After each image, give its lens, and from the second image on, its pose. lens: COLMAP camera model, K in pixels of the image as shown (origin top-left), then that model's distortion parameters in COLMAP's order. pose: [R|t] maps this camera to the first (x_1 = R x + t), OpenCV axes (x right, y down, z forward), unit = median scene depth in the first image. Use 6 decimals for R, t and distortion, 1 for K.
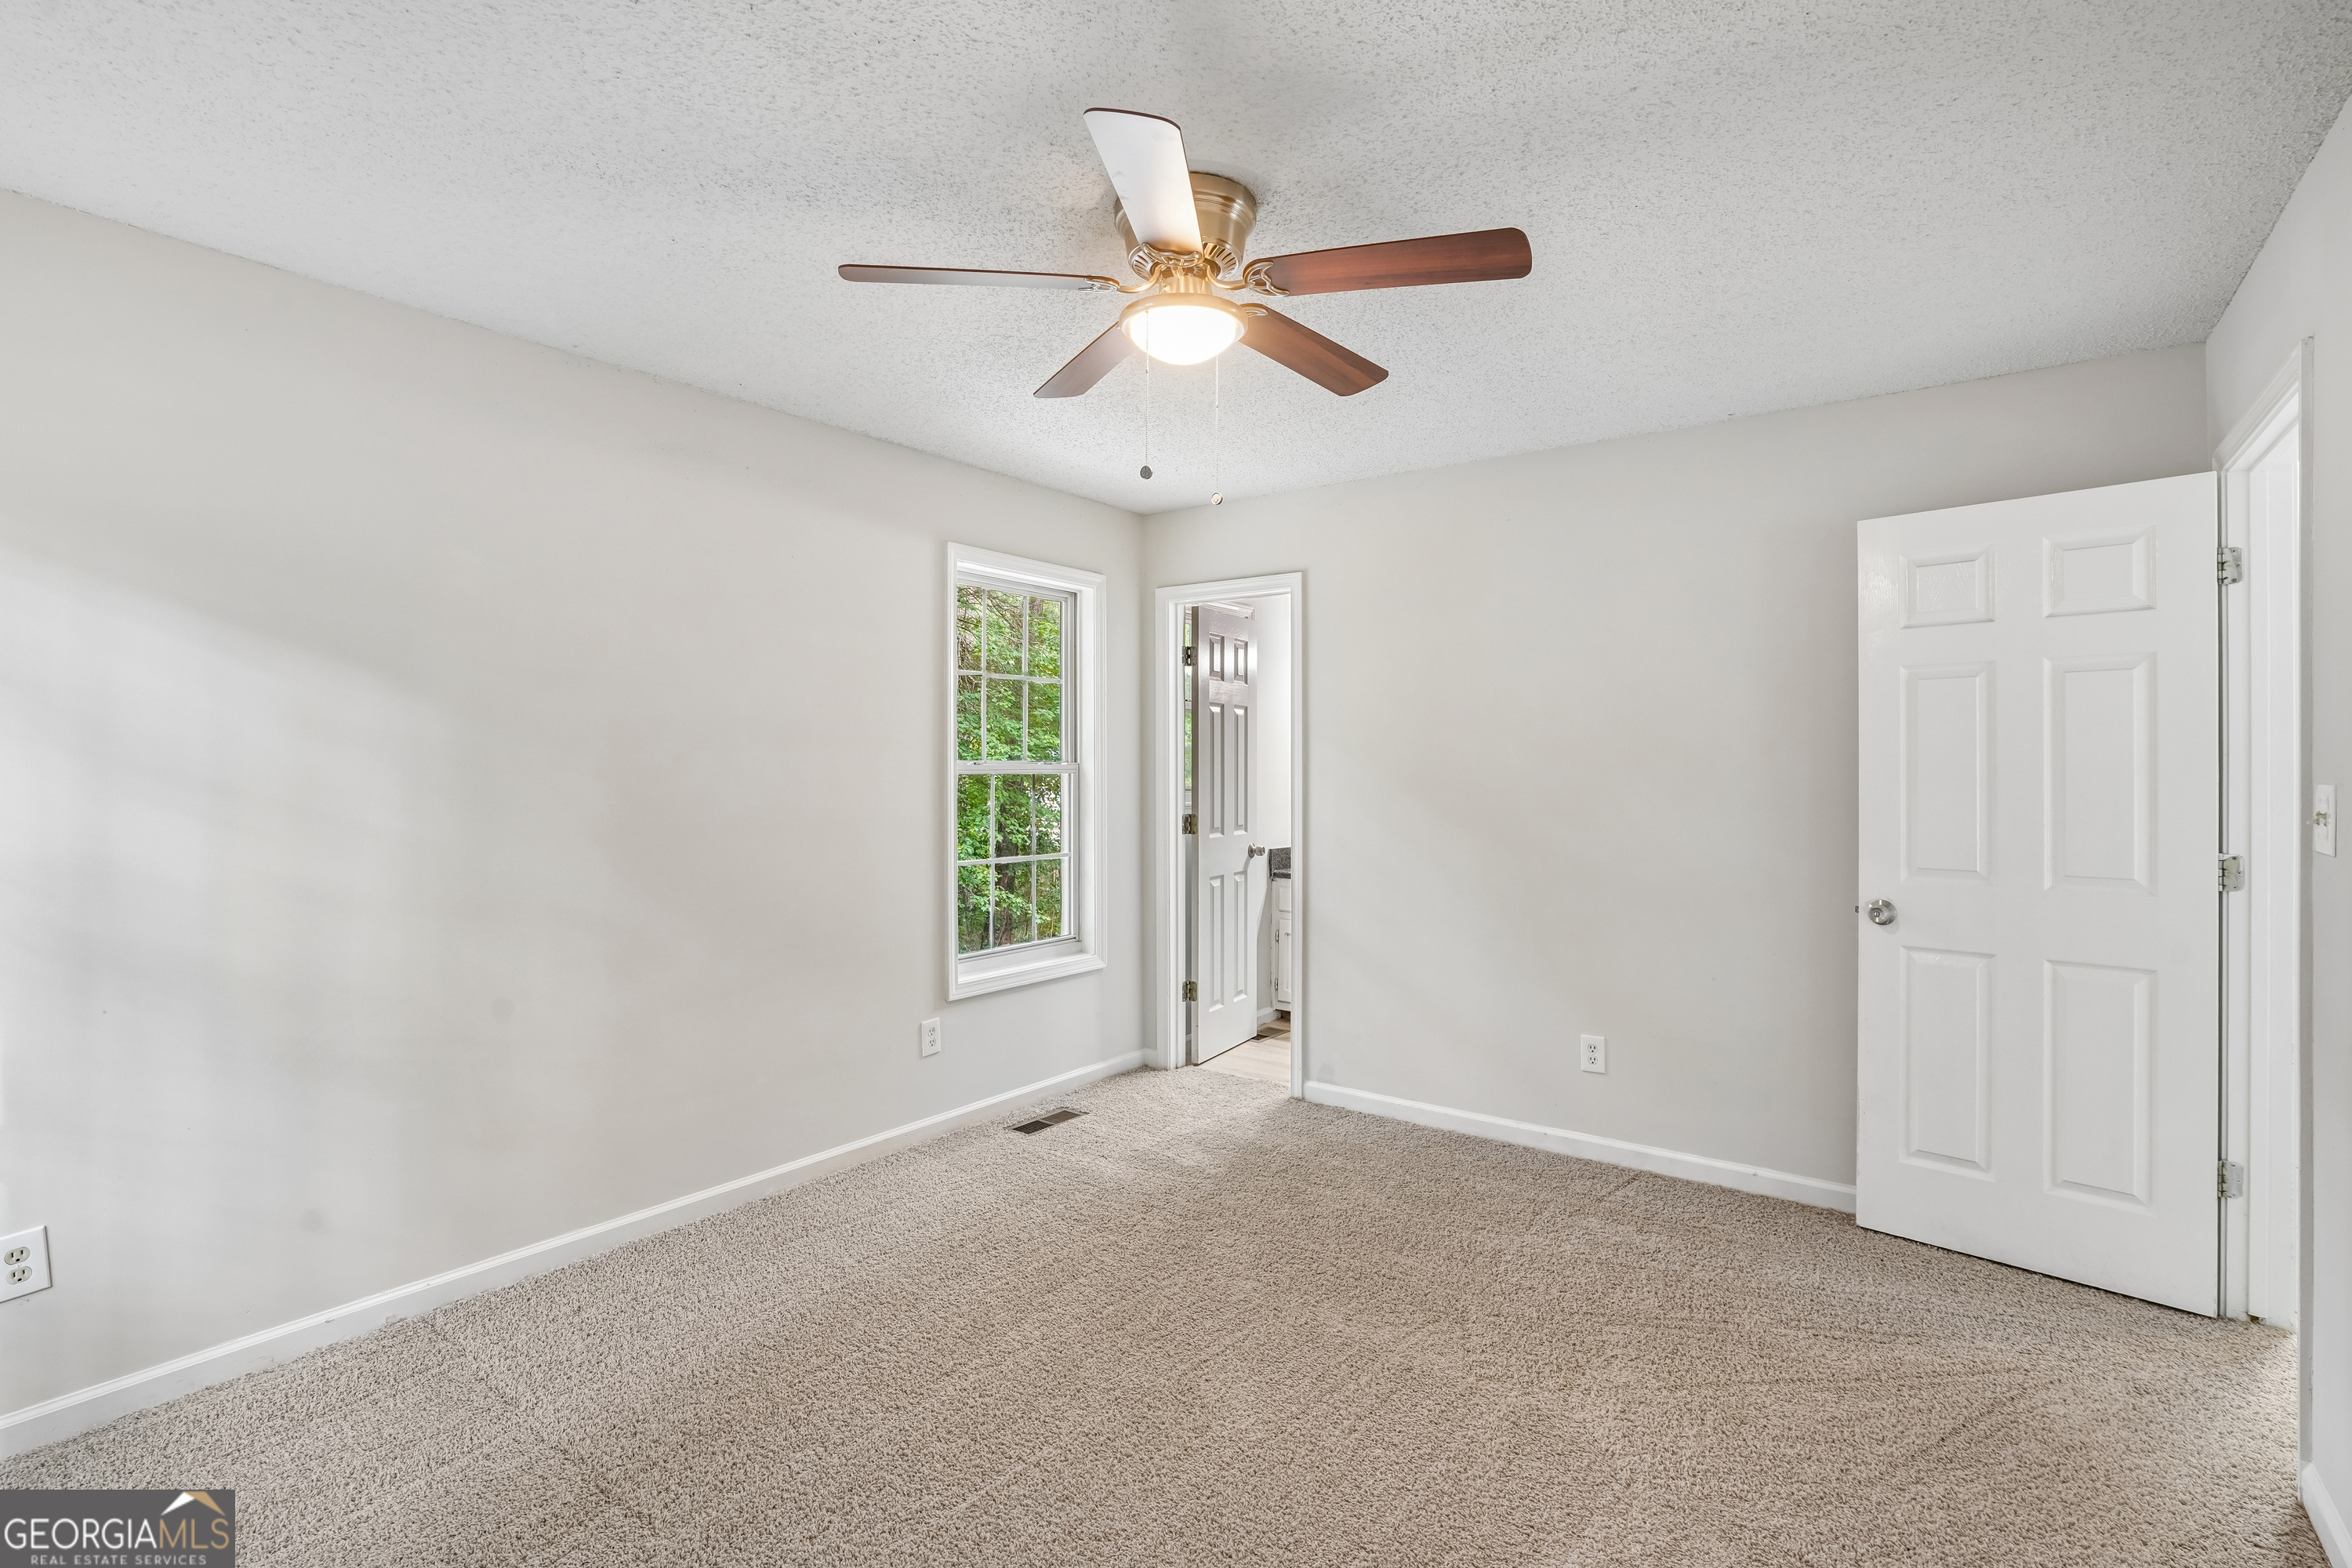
lens RADIAL K [[1094.5, 0, 1170.2], [0, 1094.5, 772.0], [0, 0, 1]] dist [-0.057903, 0.024612]
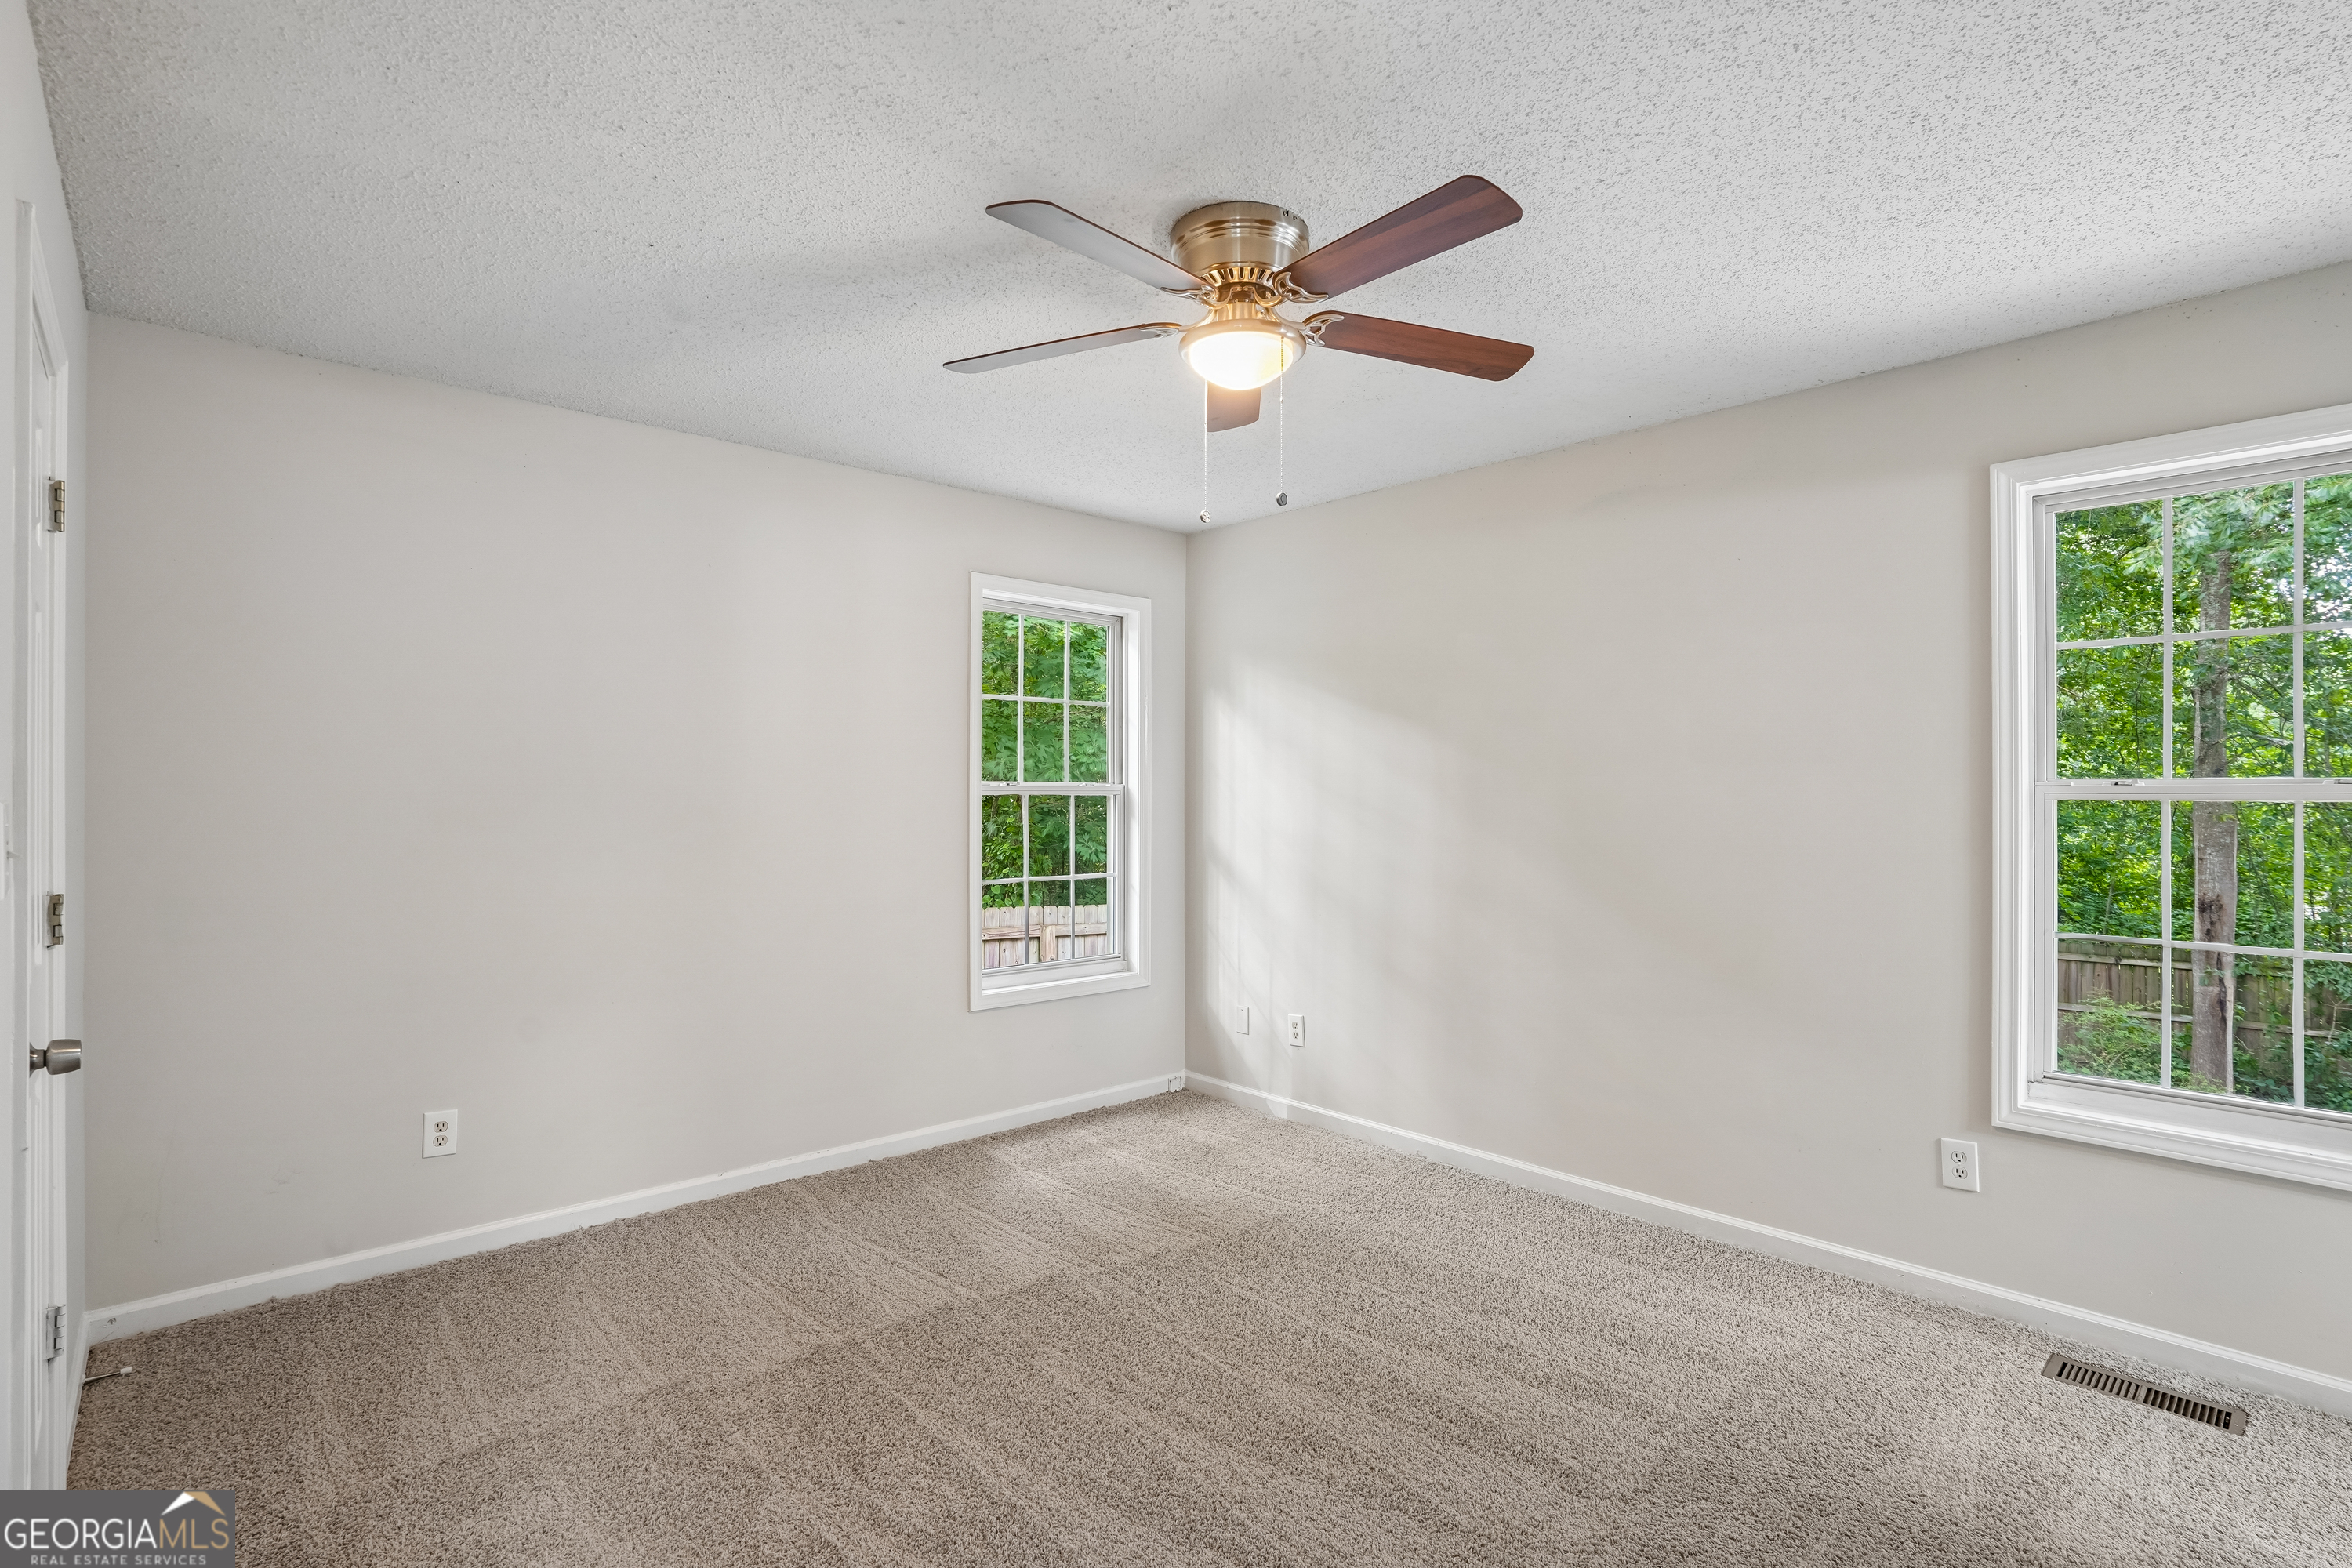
lens RADIAL K [[1094.5, 0, 1170.2], [0, 1094.5, 772.0], [0, 0, 1]] dist [-0.057903, 0.024612]
pose [[-0.193628, -0.023385, -0.980796, 0.825151], [-0.002732, 0.999725, -0.023297, 0.007165], [0.981071, -0.001832, -0.193639, 0.908749]]
